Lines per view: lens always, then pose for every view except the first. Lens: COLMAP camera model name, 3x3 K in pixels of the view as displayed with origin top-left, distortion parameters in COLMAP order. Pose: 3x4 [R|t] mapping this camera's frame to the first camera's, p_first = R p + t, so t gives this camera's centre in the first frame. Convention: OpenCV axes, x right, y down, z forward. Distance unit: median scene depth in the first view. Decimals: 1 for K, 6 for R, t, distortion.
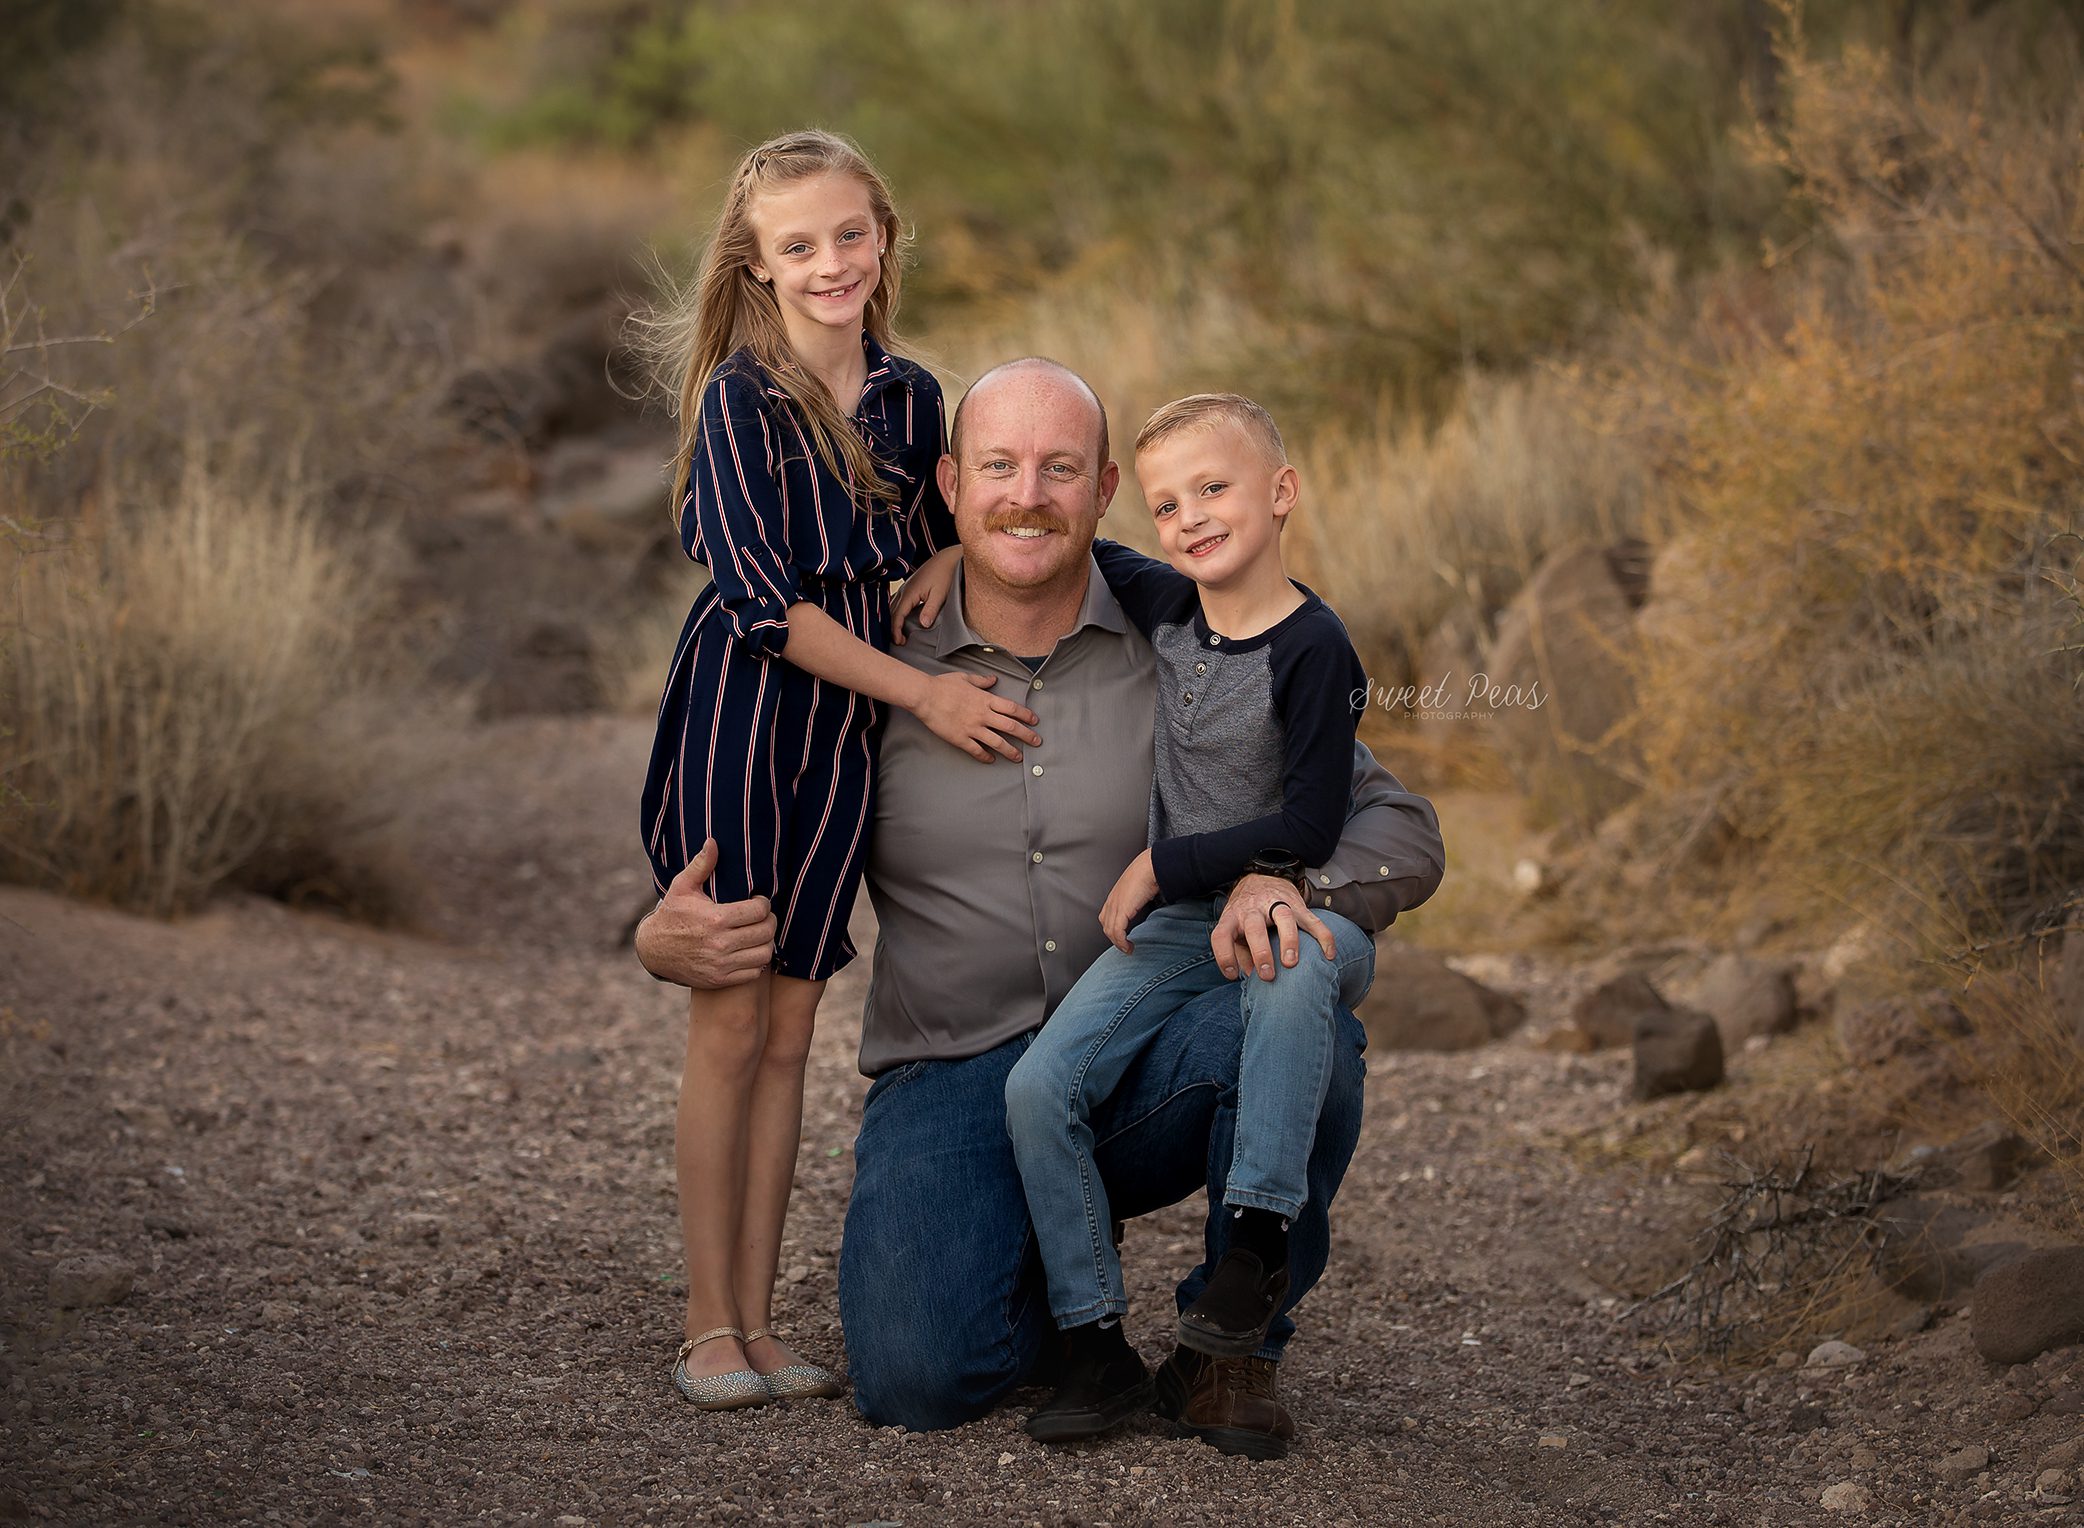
lens RADIAL K [[7503.8, 0, 1042.3], [0, 7503.8, 761.5], [0, 0, 1]] dist [0.041577, 0.000000]
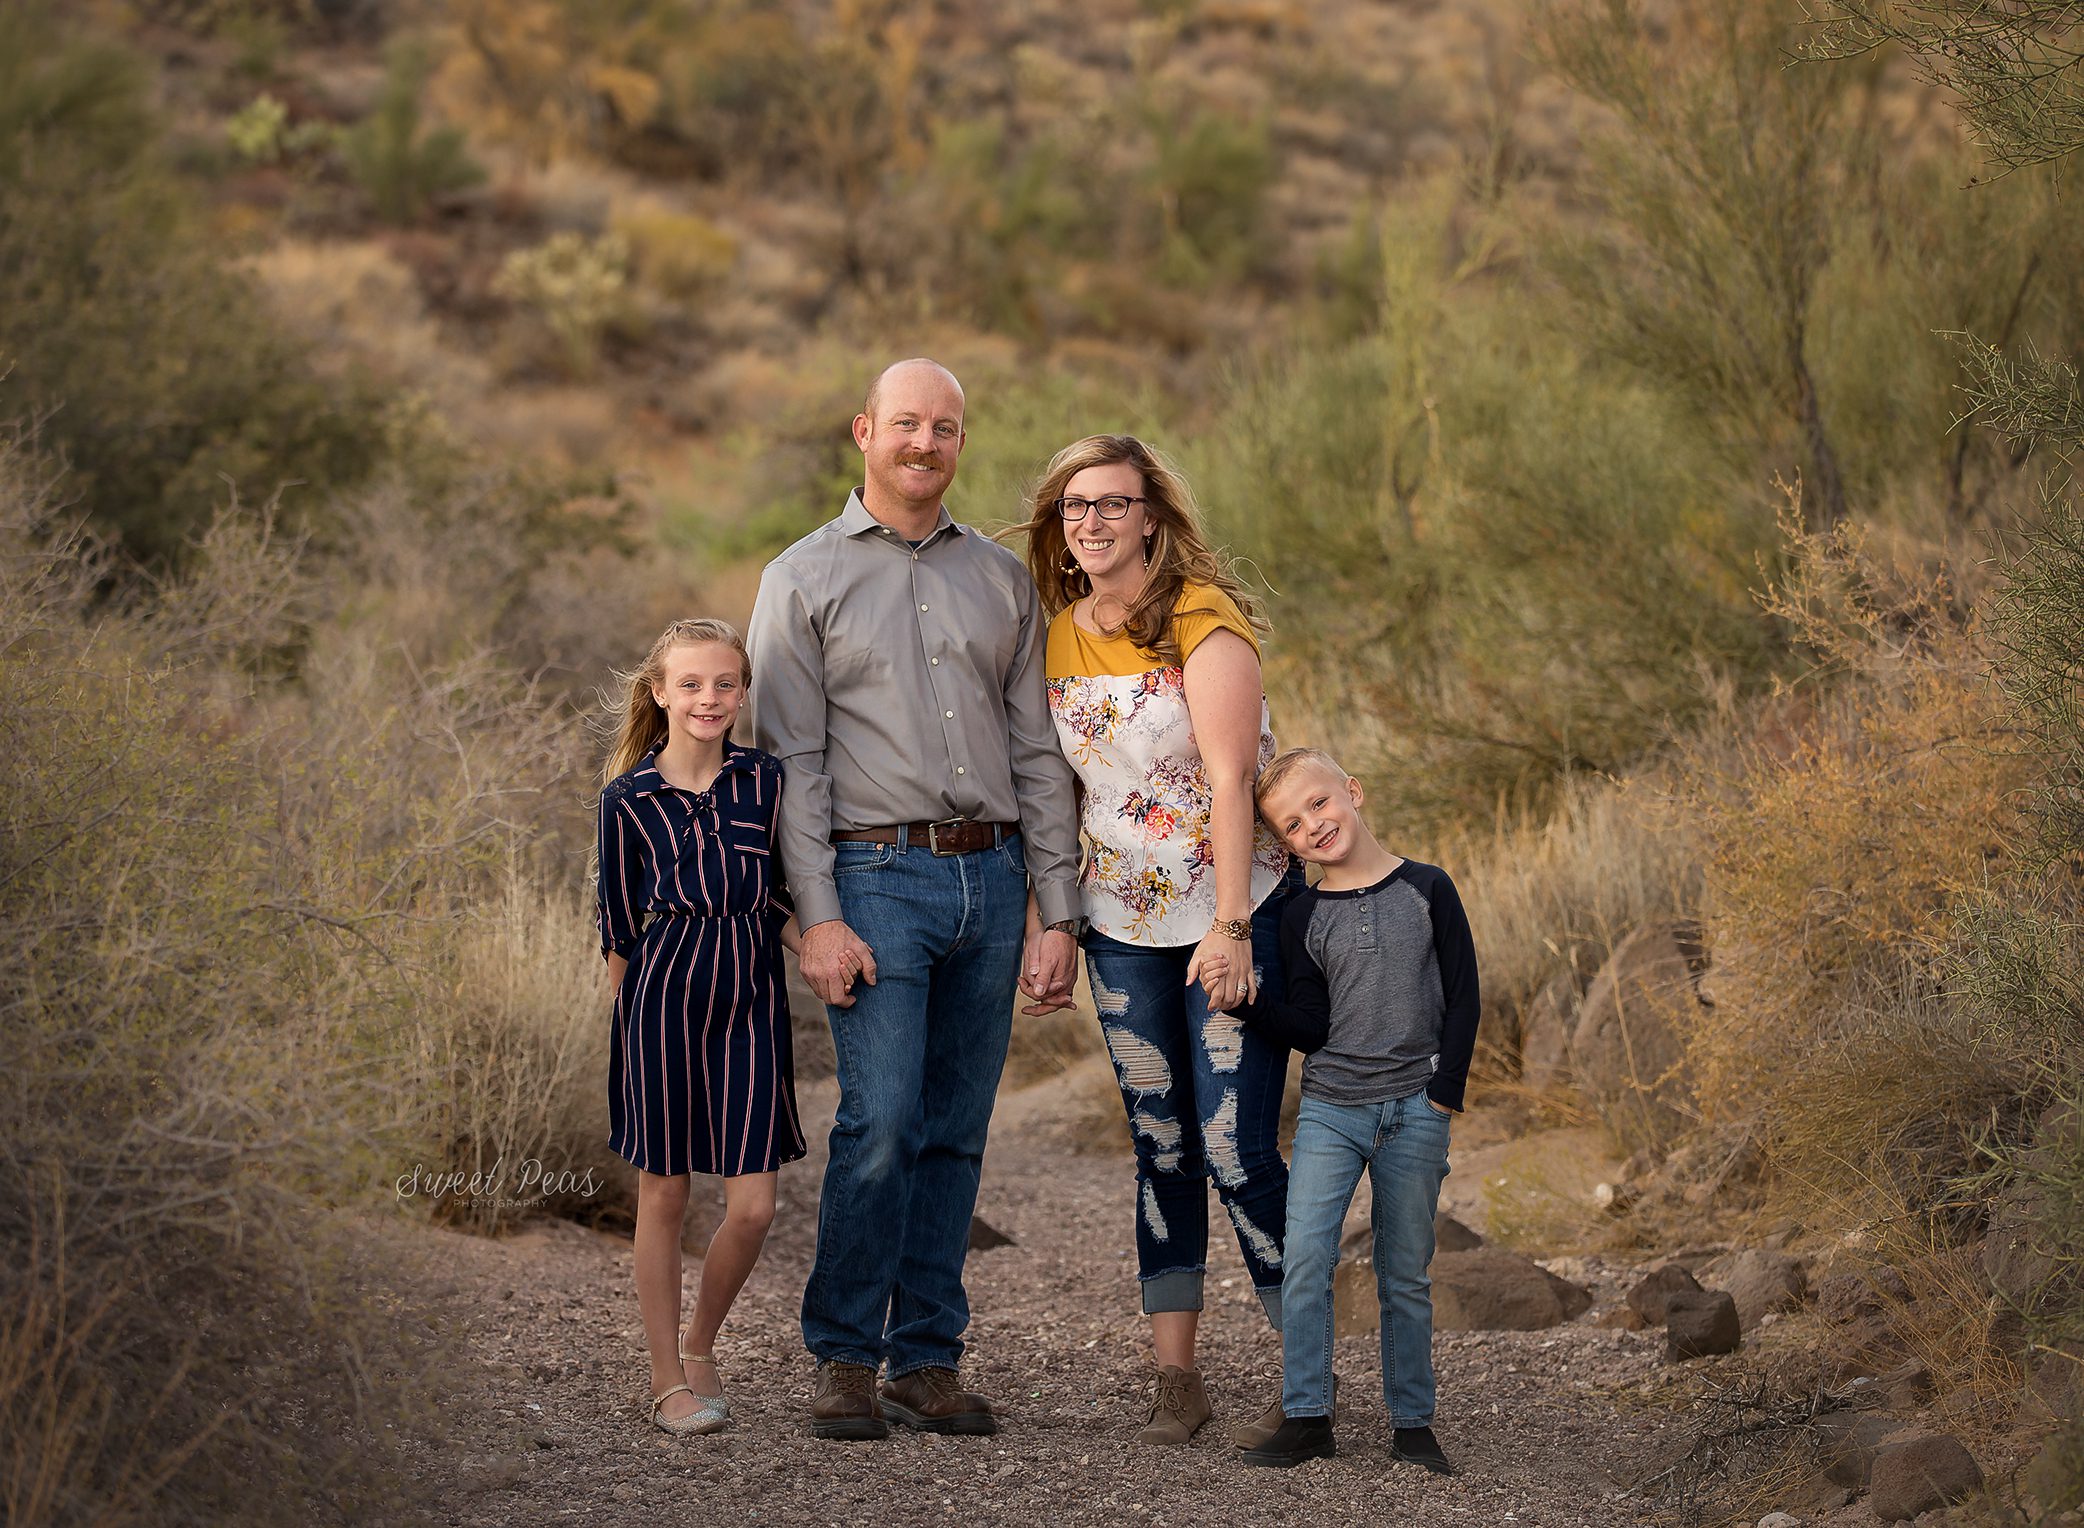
lens RADIAL K [[7142.9, 0, 1039.6], [0, 7142.9, 763.5], [0, 0, 1]] dist [0.448811, 0.000000]
pose [[0.999583, -0.009195, -0.027391, 0.005906], [0.007760, 0.998615, -0.052031, 0.005553], [0.027832, 0.051797, 0.998270, -0.178435]]
